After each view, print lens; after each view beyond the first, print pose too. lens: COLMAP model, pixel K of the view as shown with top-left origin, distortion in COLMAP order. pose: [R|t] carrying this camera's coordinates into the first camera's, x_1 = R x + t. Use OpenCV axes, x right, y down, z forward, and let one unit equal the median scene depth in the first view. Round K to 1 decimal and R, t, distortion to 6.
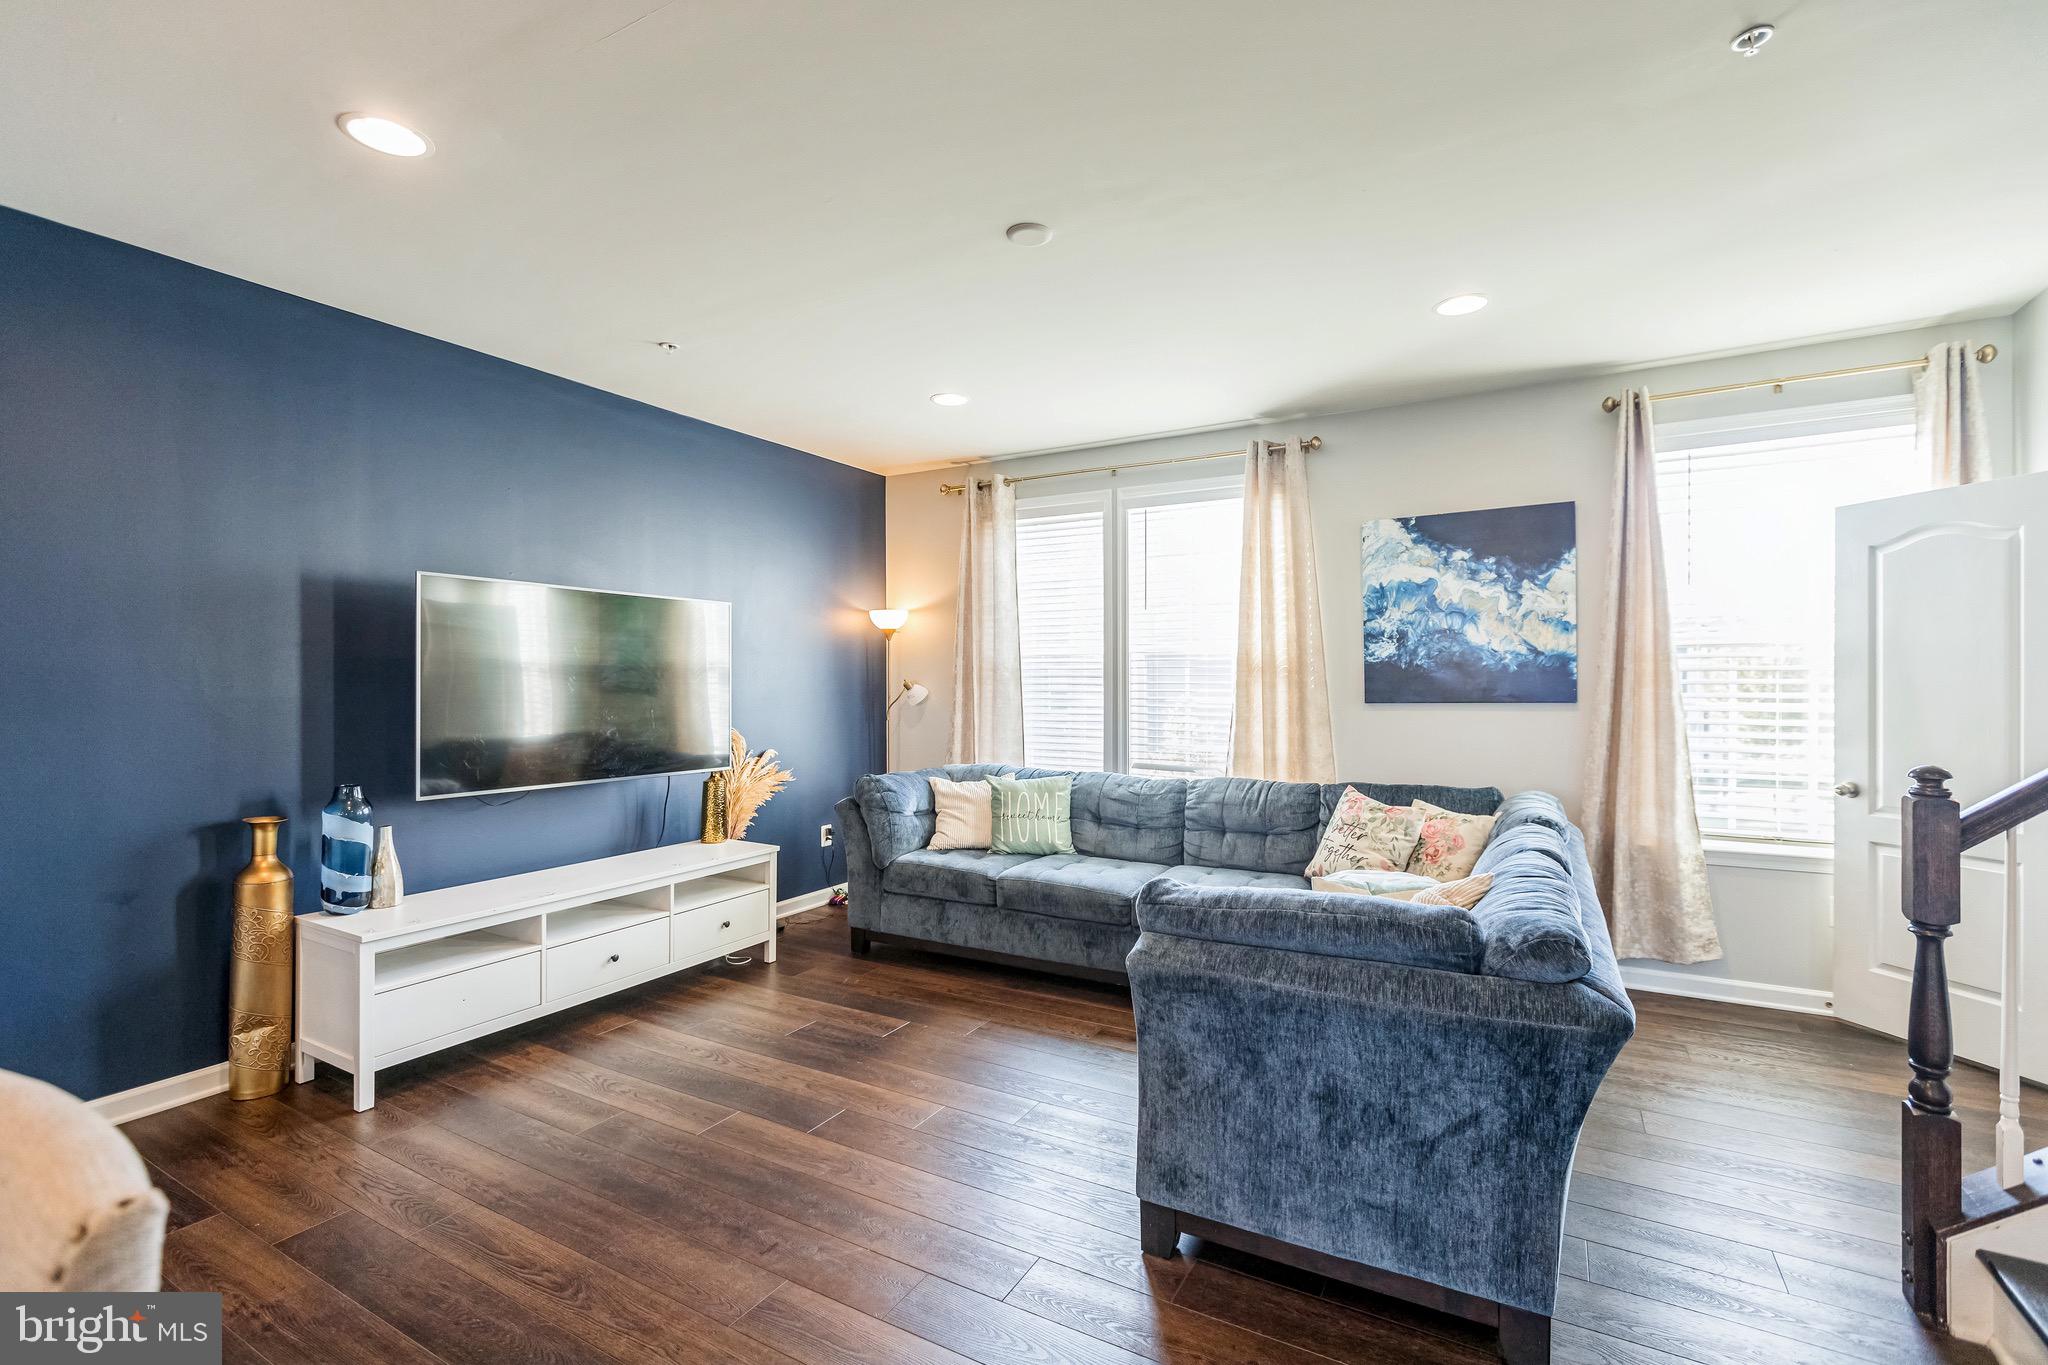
lens RADIAL K [[913.2, 0, 1024.8], [0, 913.2, 675.4], [0, 0, 1]] dist [0.005492, -0.001992]
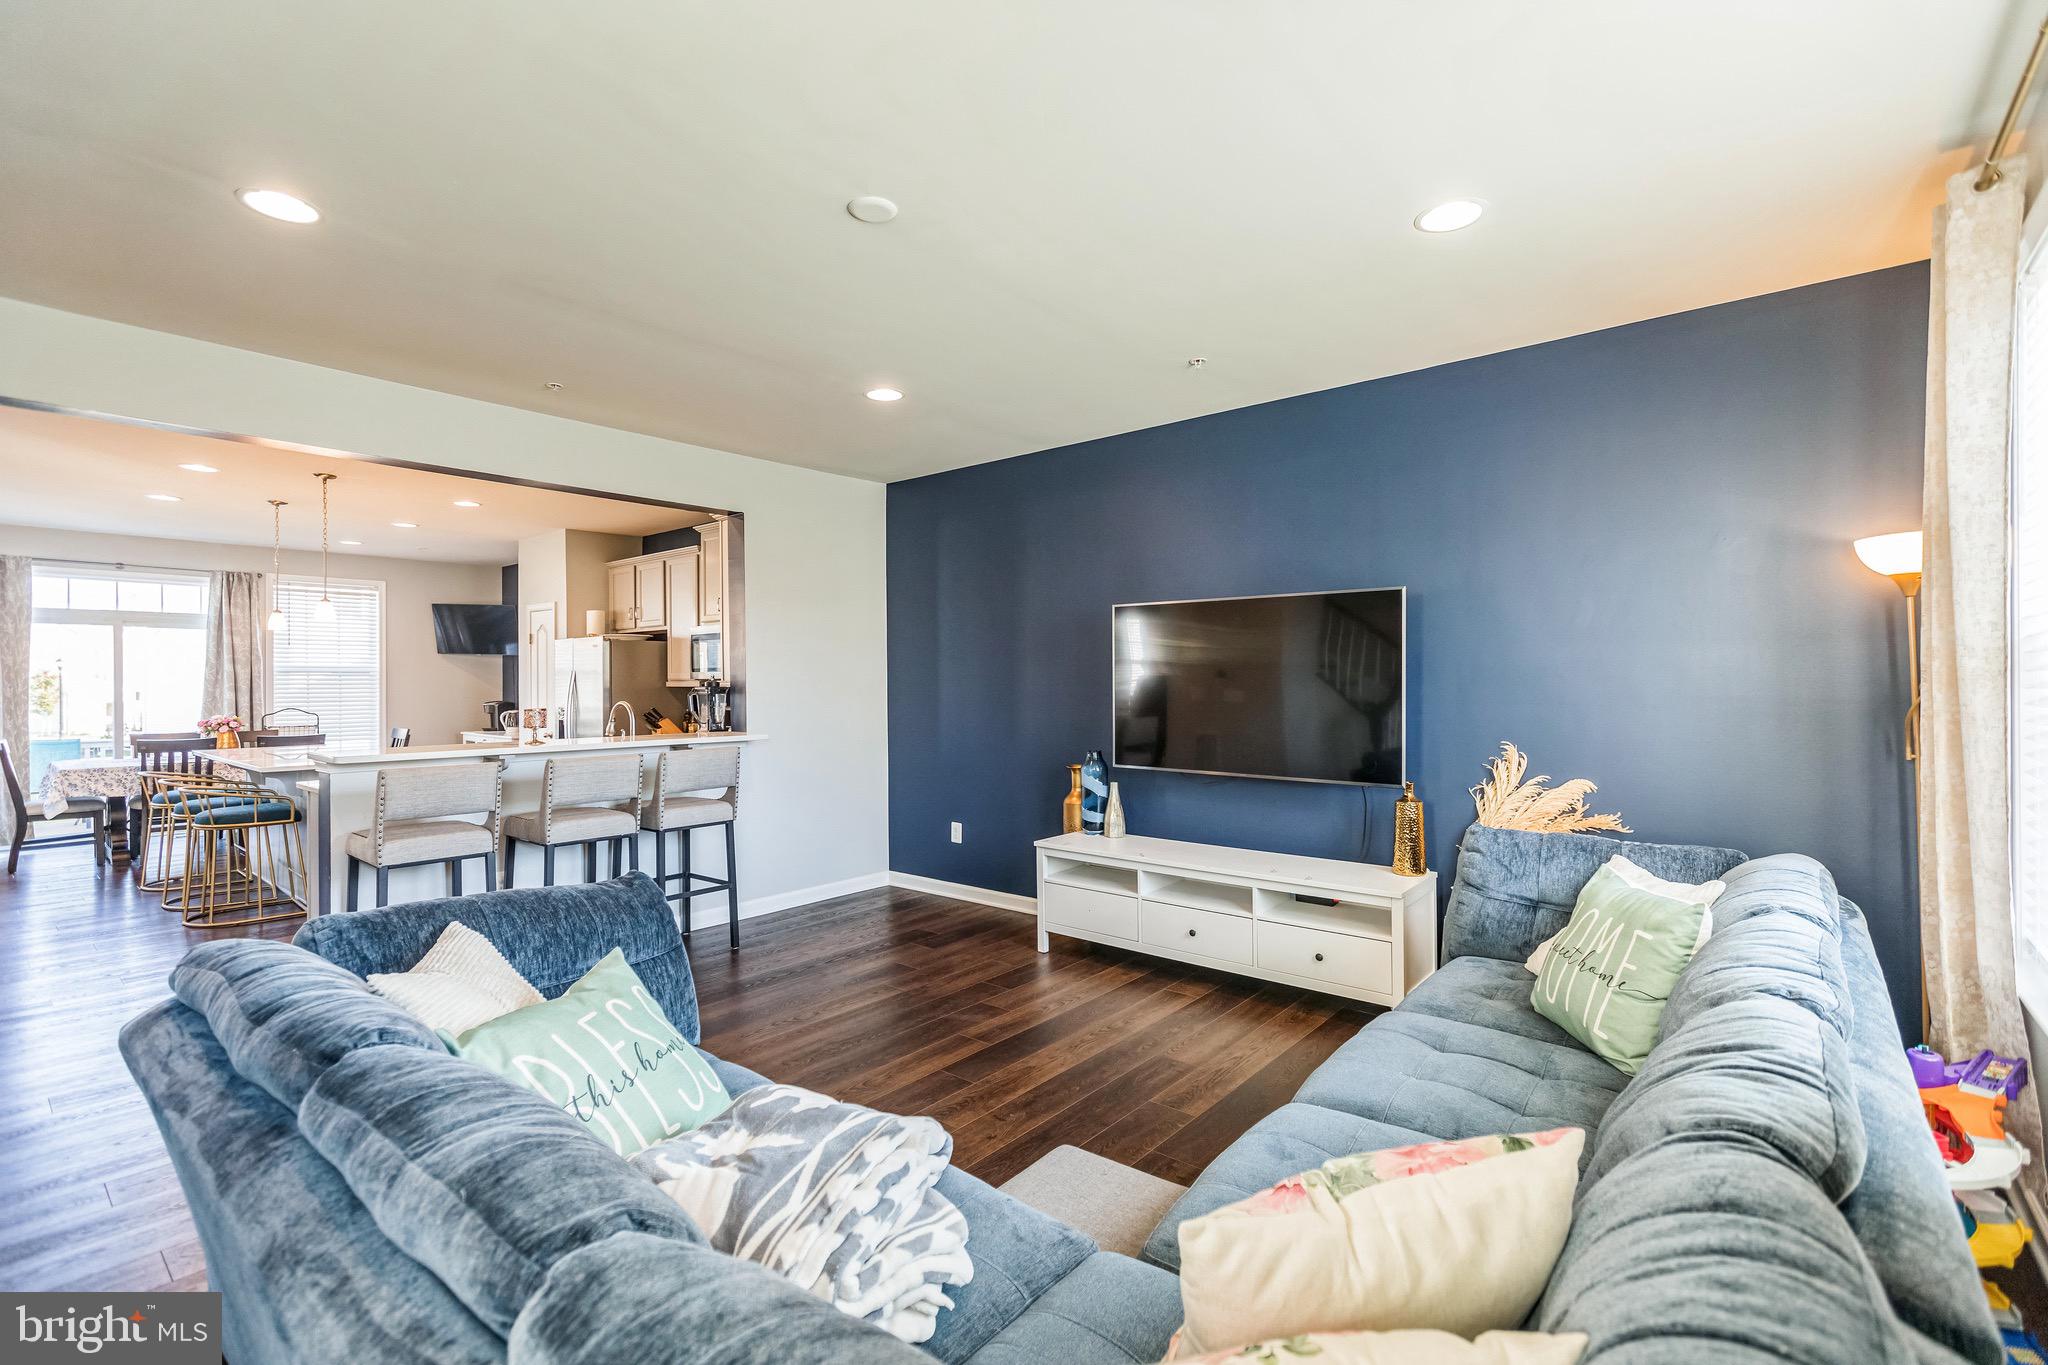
lens RADIAL K [[913.2, 0, 1018.5], [0, 913.2, 682.0], [0, 0, 1]] dist [0.005492, -0.001992]
pose [[-0.174840, 0.001526, -0.984596, 0.588019], [0.008404, 0.999965, 0.000057, 0.002661], [0.984561, -0.008265, -0.174846, 0.858735]]
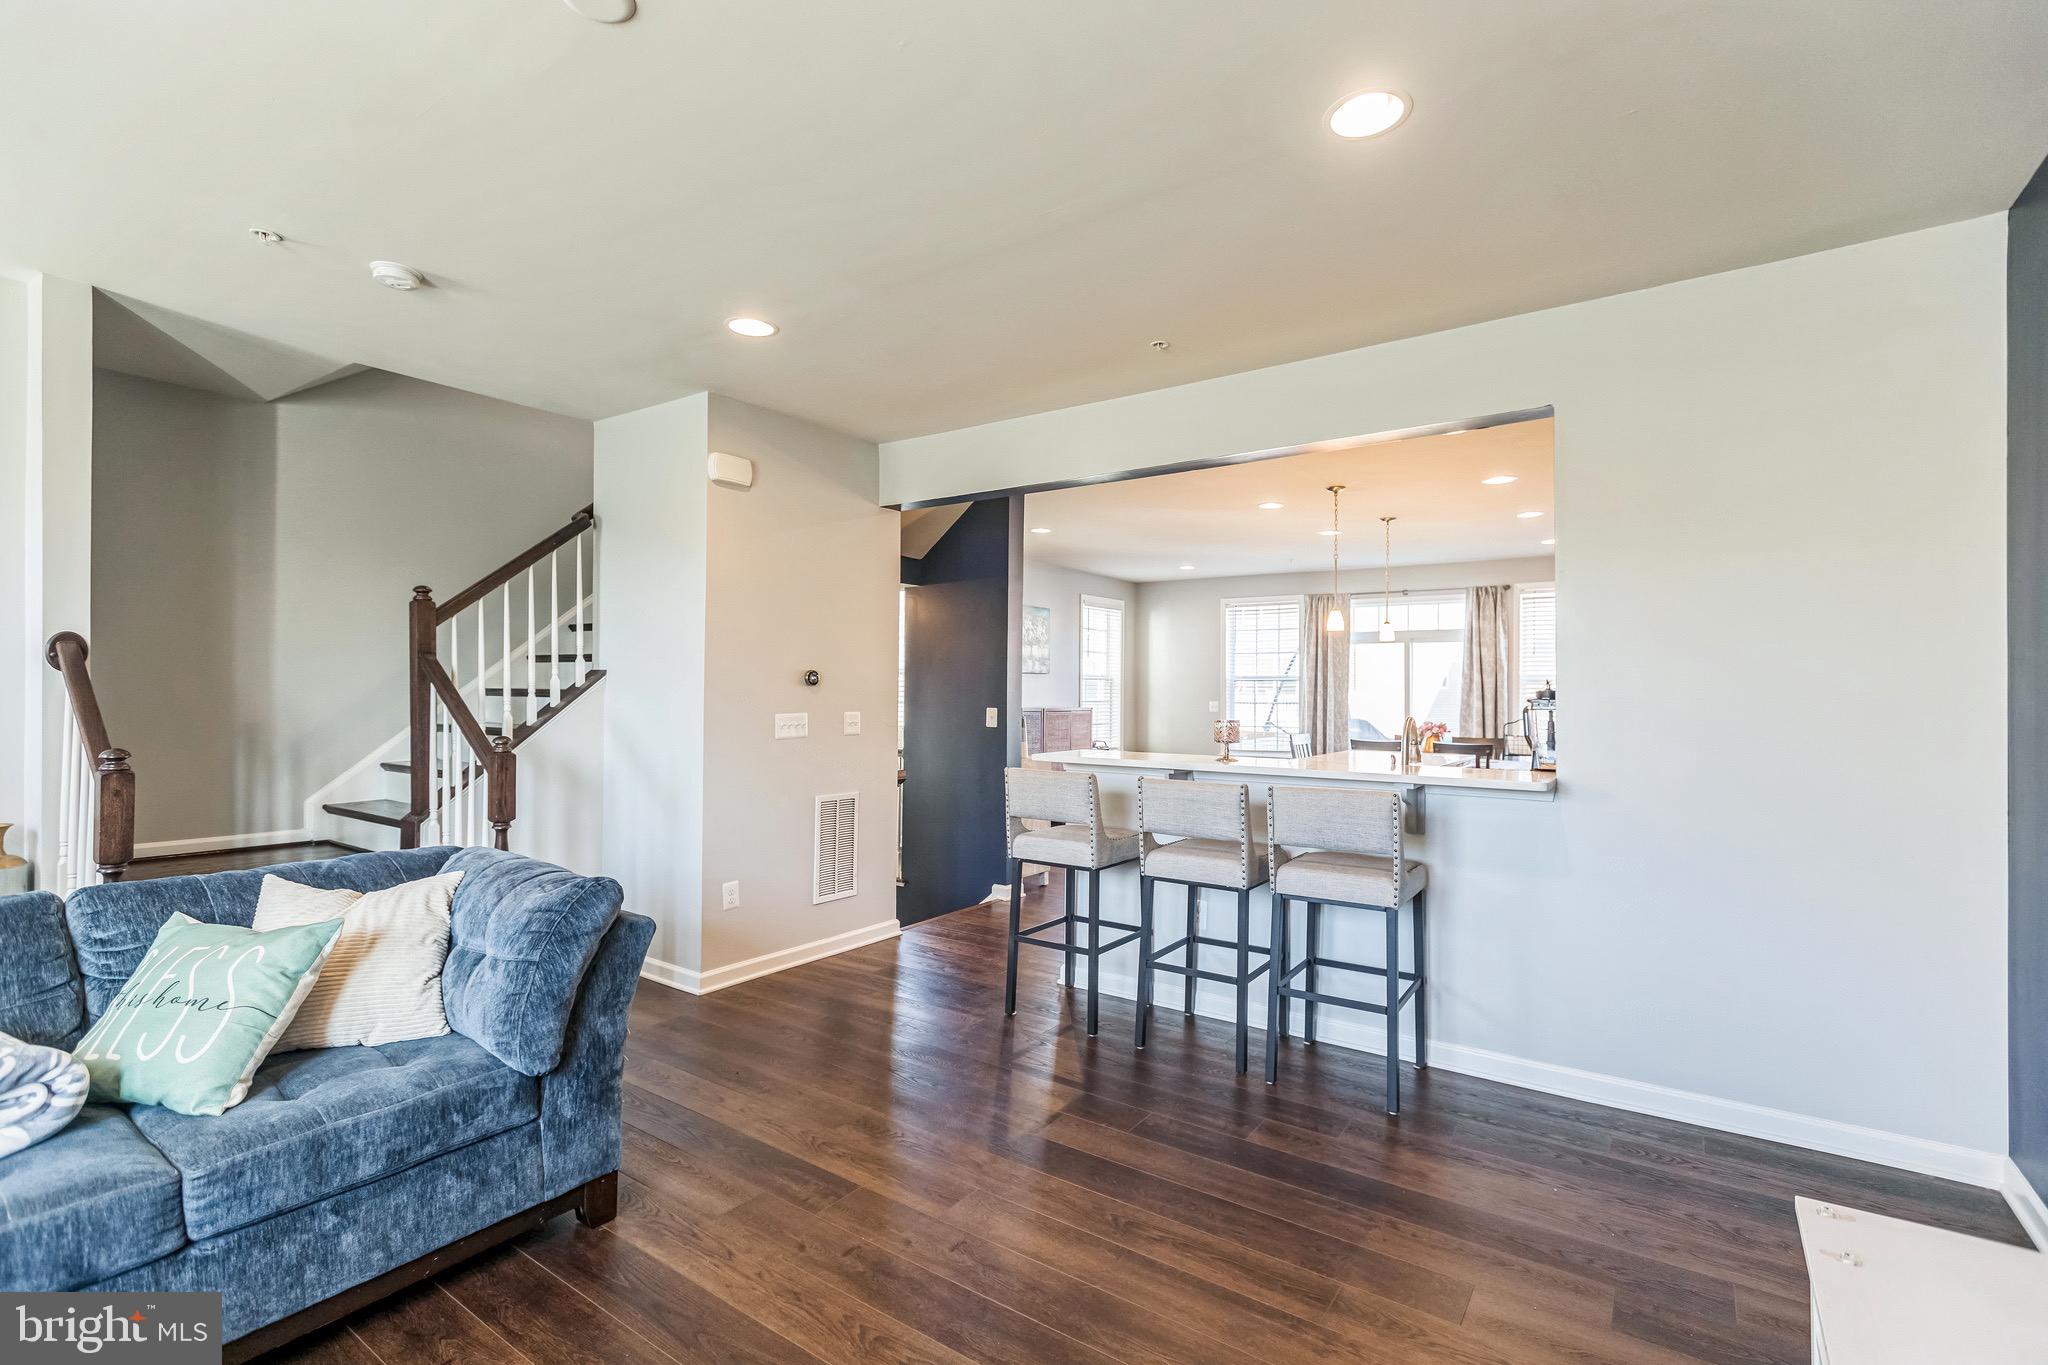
lens RADIAL K [[913.2, 0, 1007.4], [0, 913.2, 700.3], [0, 0, 1]] dist [0.005492, -0.001992]
pose [[-0.994438, -0.004450, 0.105233, -0.228607], [-0.004035, 0.999983, 0.004150, 0.006275], [-0.105249, 0.003702, -0.994439, 1.048226]]
